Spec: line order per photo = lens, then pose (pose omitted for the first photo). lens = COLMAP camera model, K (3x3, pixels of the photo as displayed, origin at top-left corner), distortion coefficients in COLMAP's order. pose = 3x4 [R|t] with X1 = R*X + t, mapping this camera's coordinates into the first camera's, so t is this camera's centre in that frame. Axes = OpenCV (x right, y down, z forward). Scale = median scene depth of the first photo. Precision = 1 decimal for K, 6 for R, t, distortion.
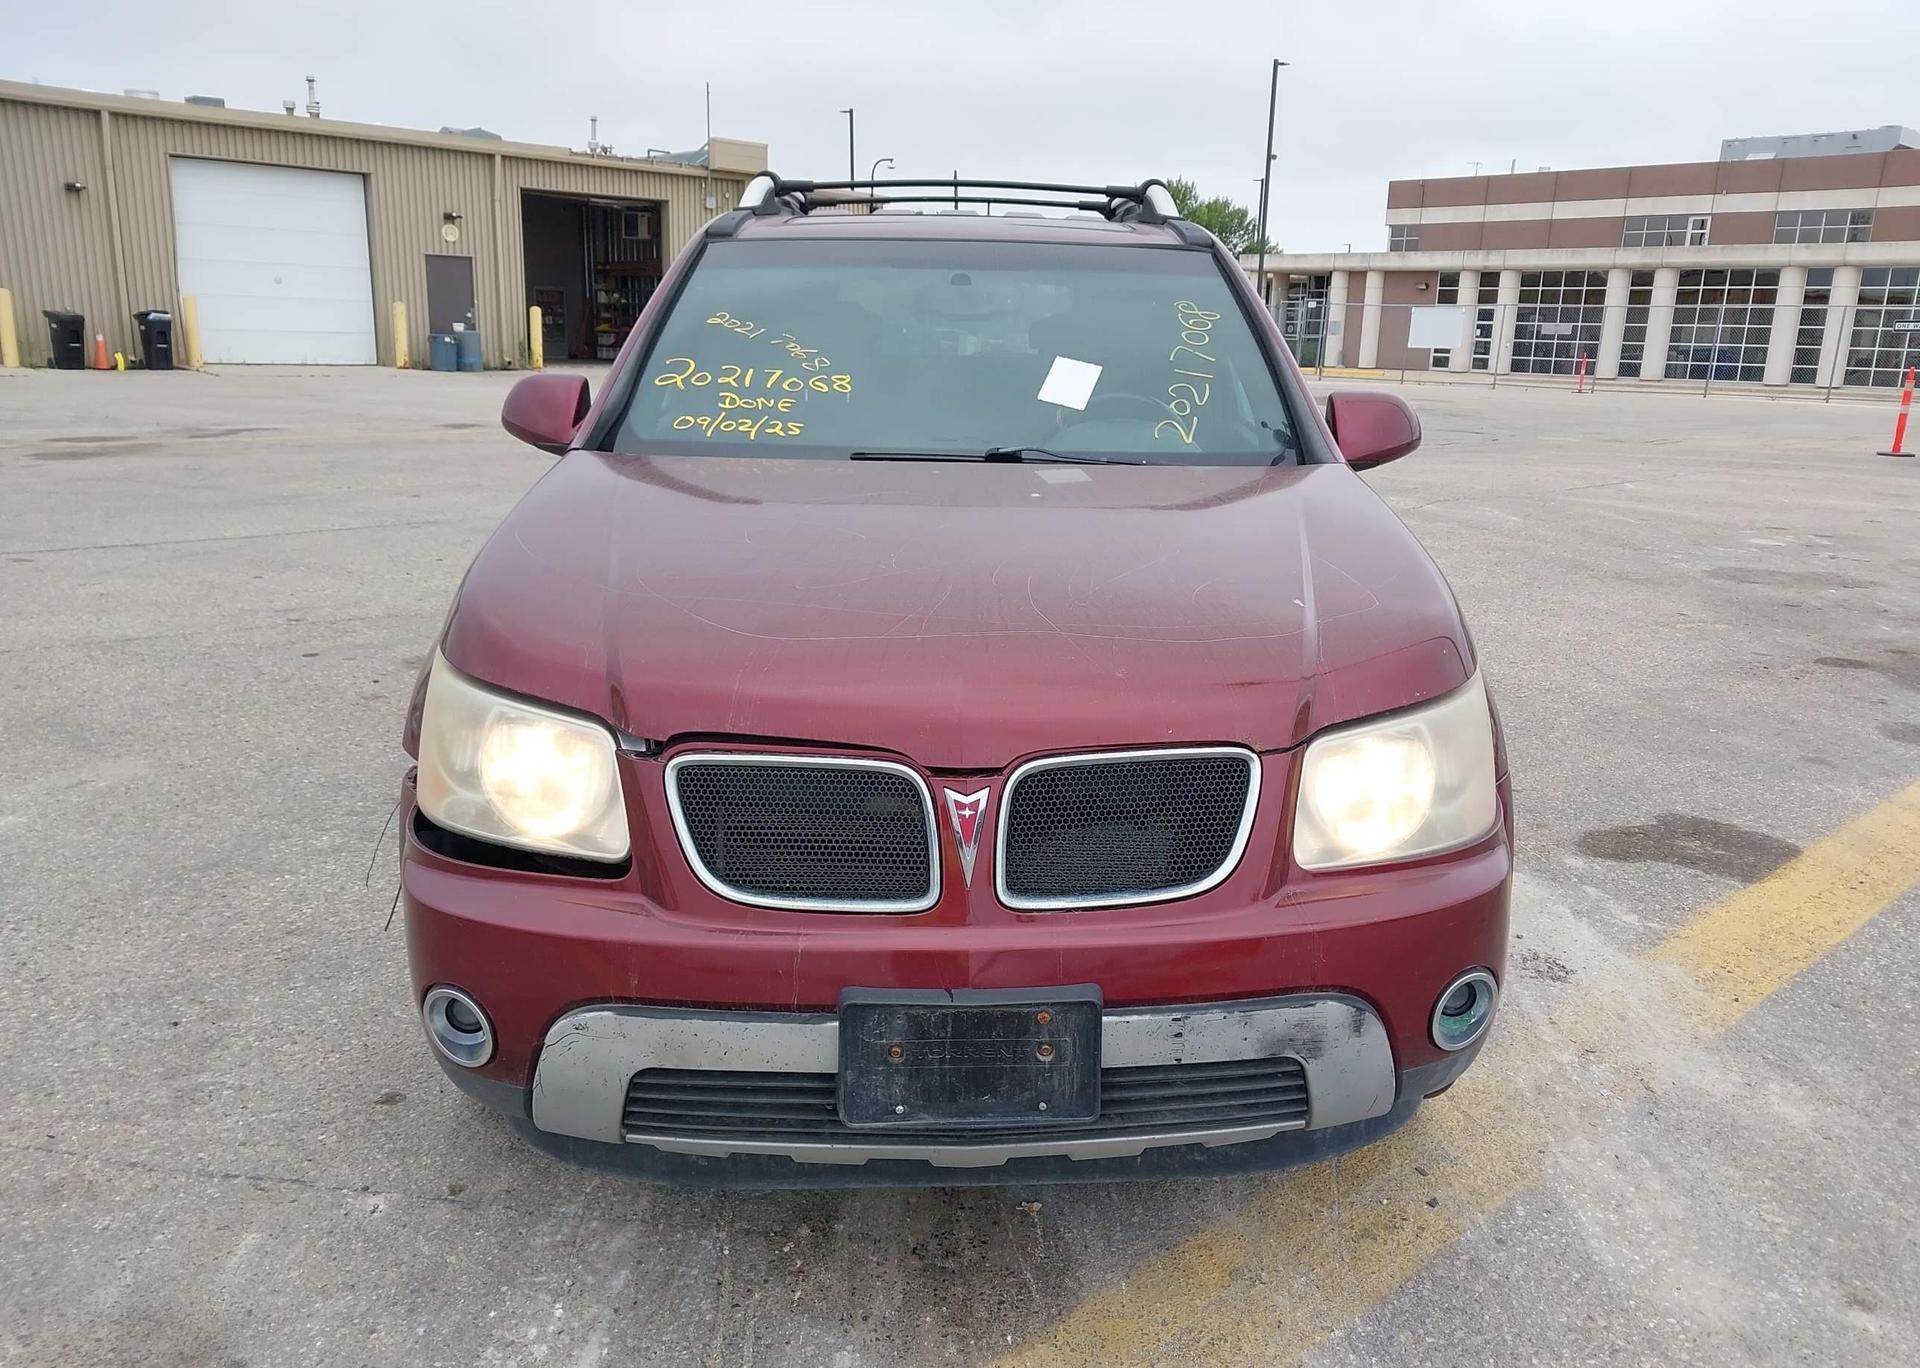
lens RADIAL K [[1543.6, 0, 960.0], [0, 1543.6, 684.0], [0, 0, 1]] dist [-0.032869, 0.060069]
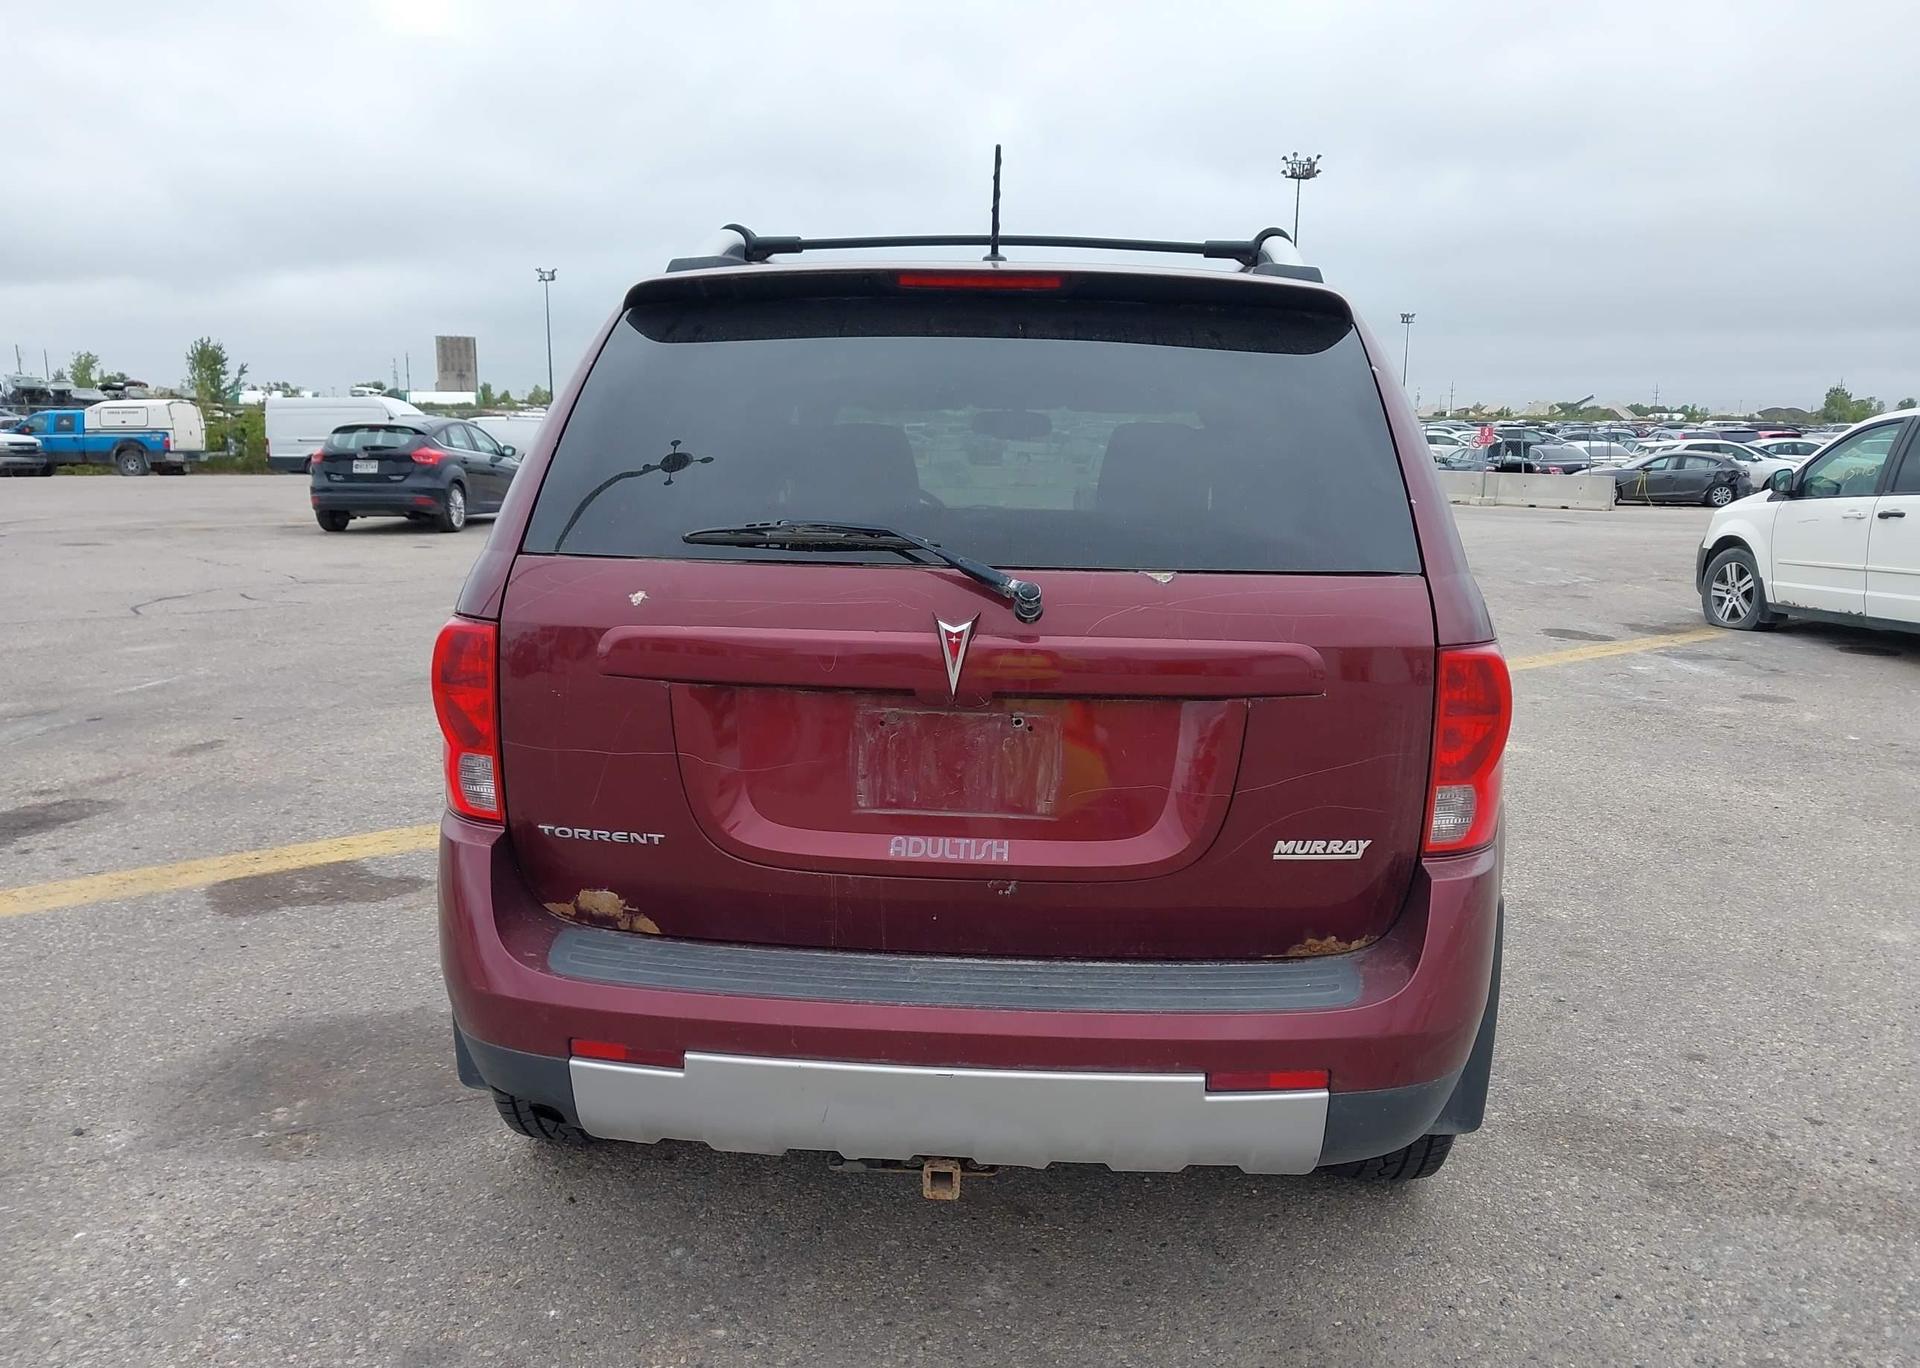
lens RADIAL K [[1508.9, 0, 941.9], [0, 1508.9, 681.8], [0, 0, 1]] dist [0.002391, -0.005439]
pose [[-0.996330, -0.047405, 0.071264, -0.005095], [-0.016532, 0.923519, 0.383197, -0.057062], [-0.083979, 0.380612, -0.920914, 0.241228]]
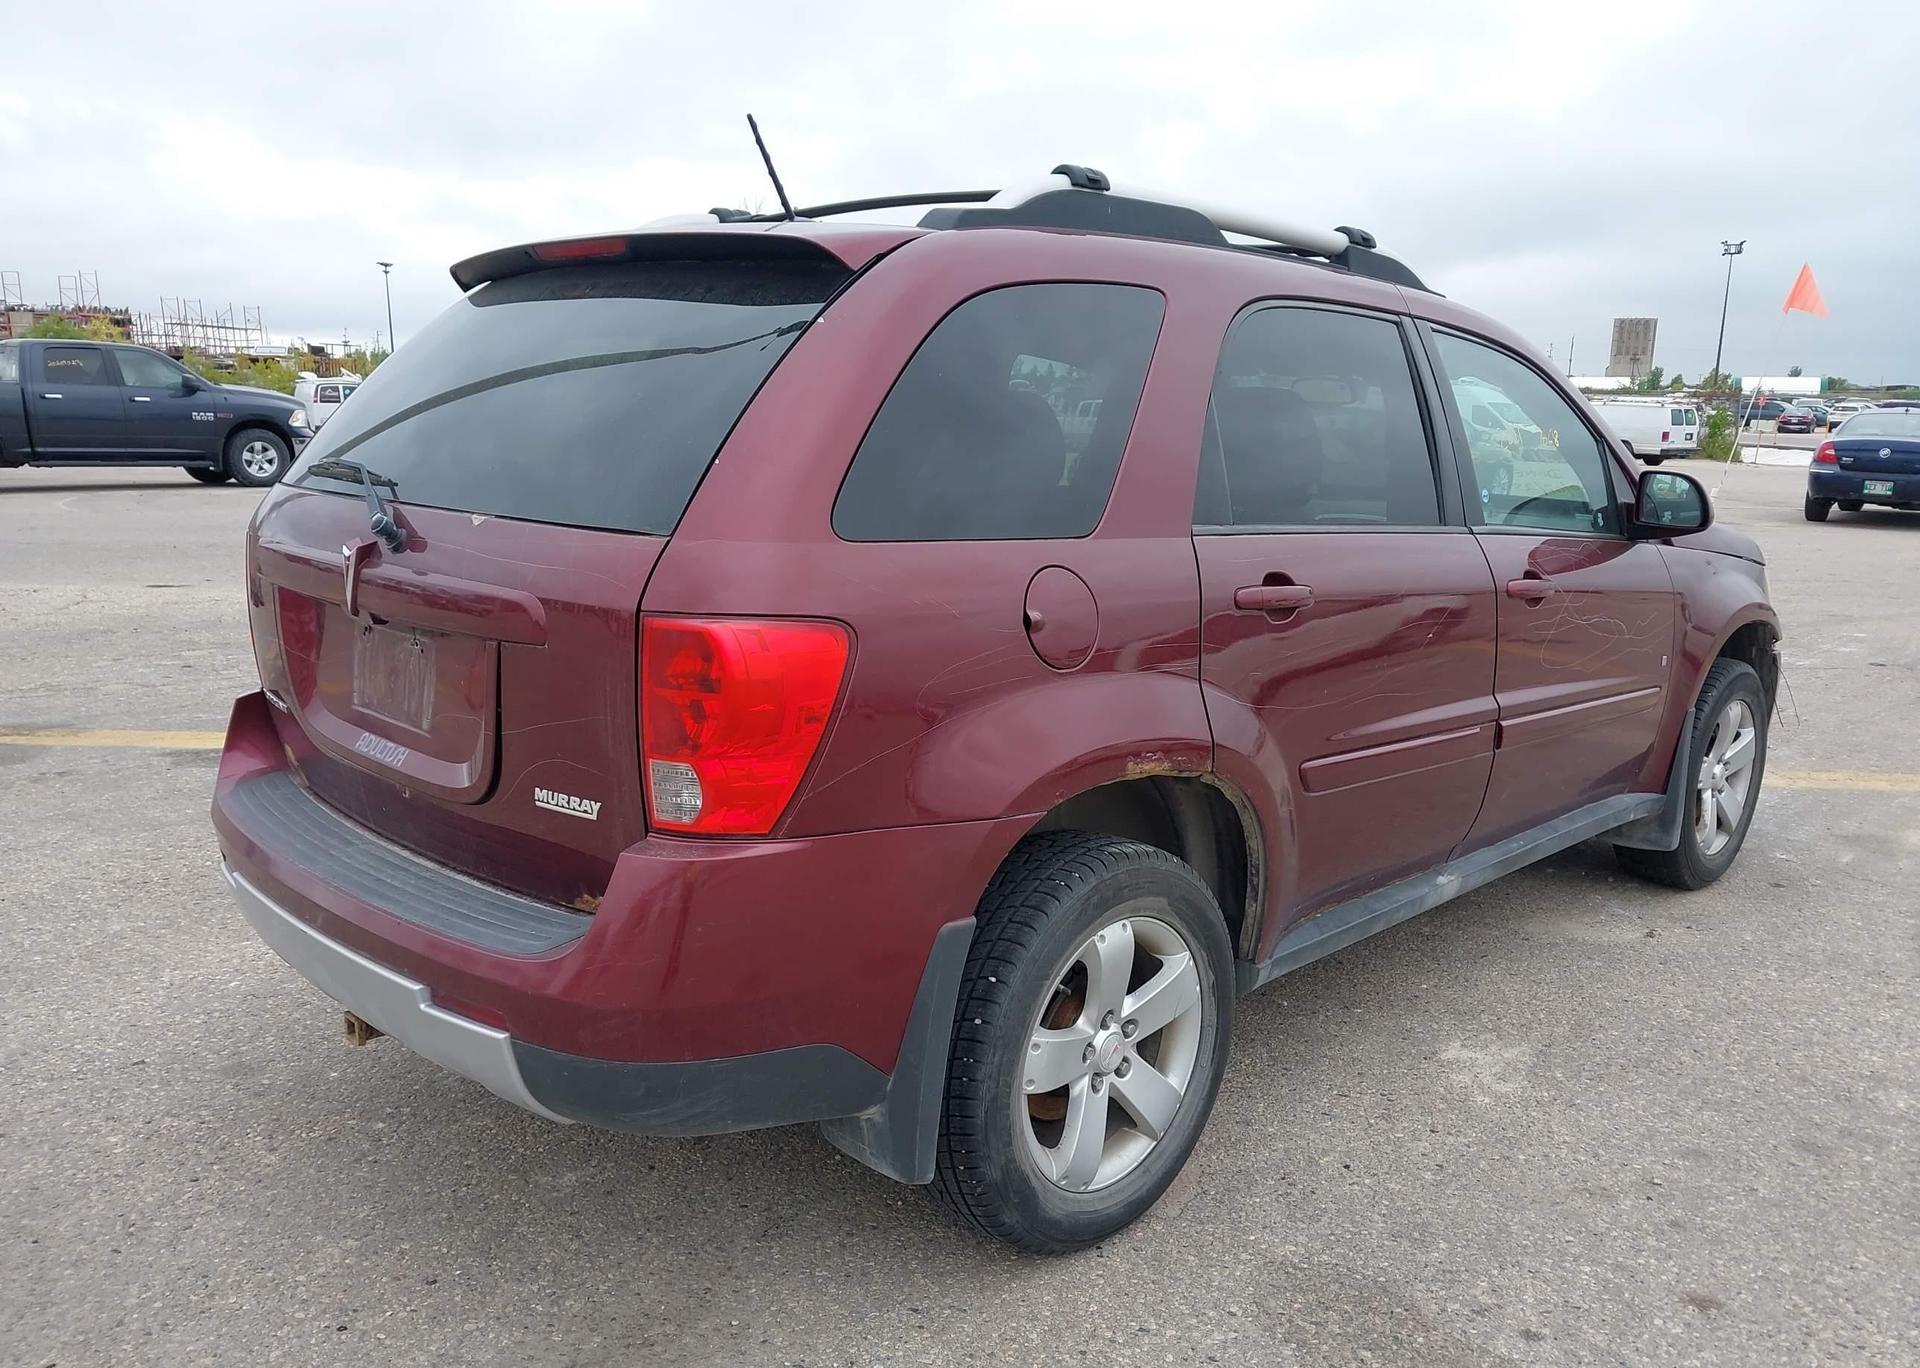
lens RADIAL K [[1524.5, 0, 961.4], [0, 1524.5, 679.6], [0, 0, 1]] dist [0.003378, -0.002146]
pose [[-0.703353, -0.162201, 0.692088, -0.070404], [0.127918, 0.928843, 0.347689, -0.051675], [-0.699236, 0.333078, -0.632556, 0.212118]]
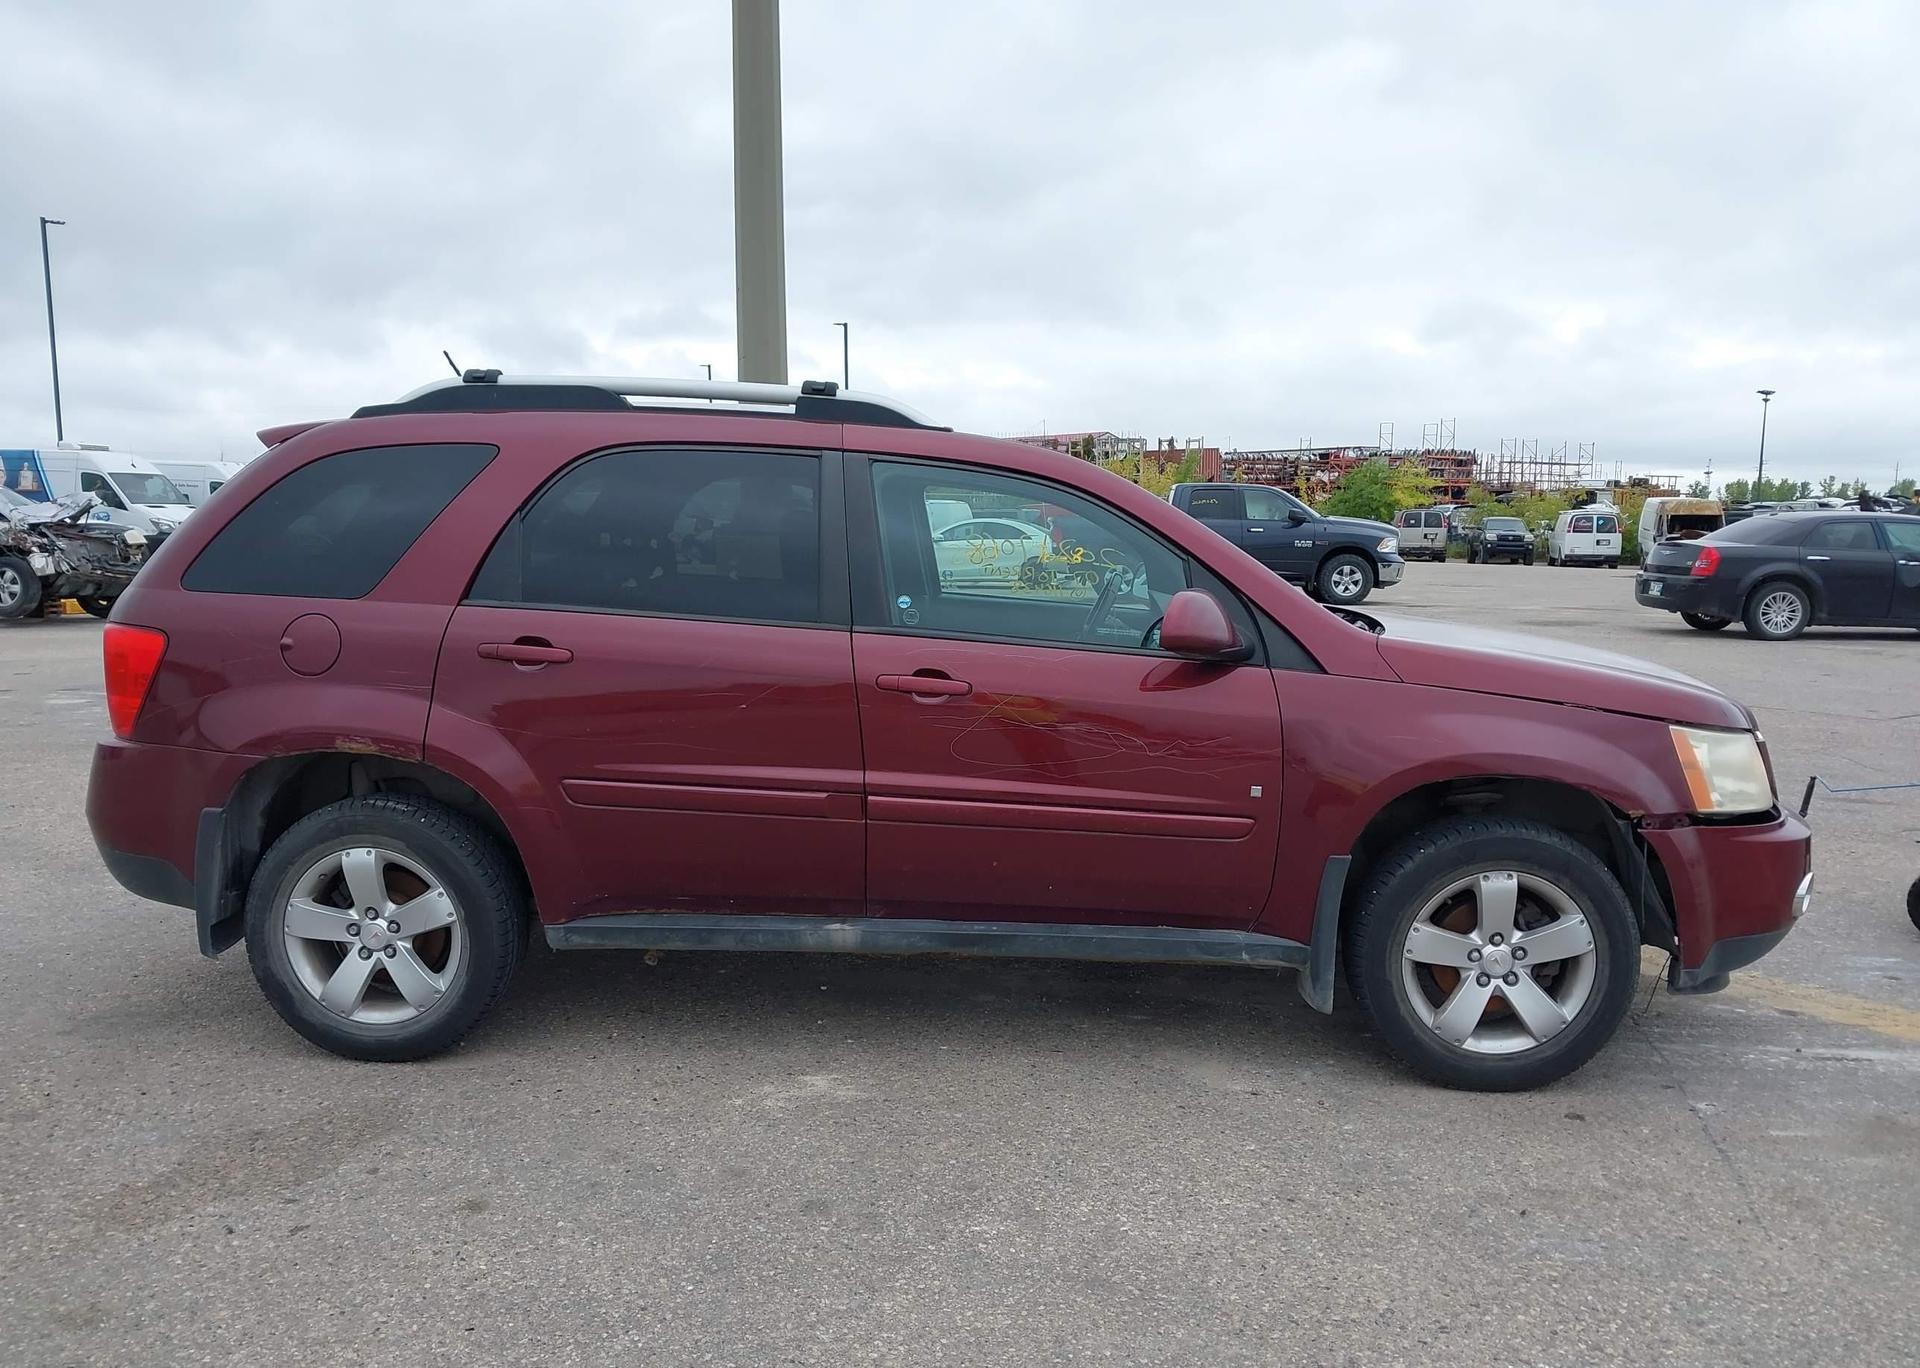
lens RADIAL K [[1506.6, 0, 982.7], [0, 1506.6, 677.2], [0, 0, 1]] dist [0.080491, -0.166723]
pose [[0.052346, -0.129889, 0.990146, -0.135778], [0.215888, 0.969531, 0.115771, -0.030037], [-0.975014, 0.207700, 0.078793, 0.107688]]
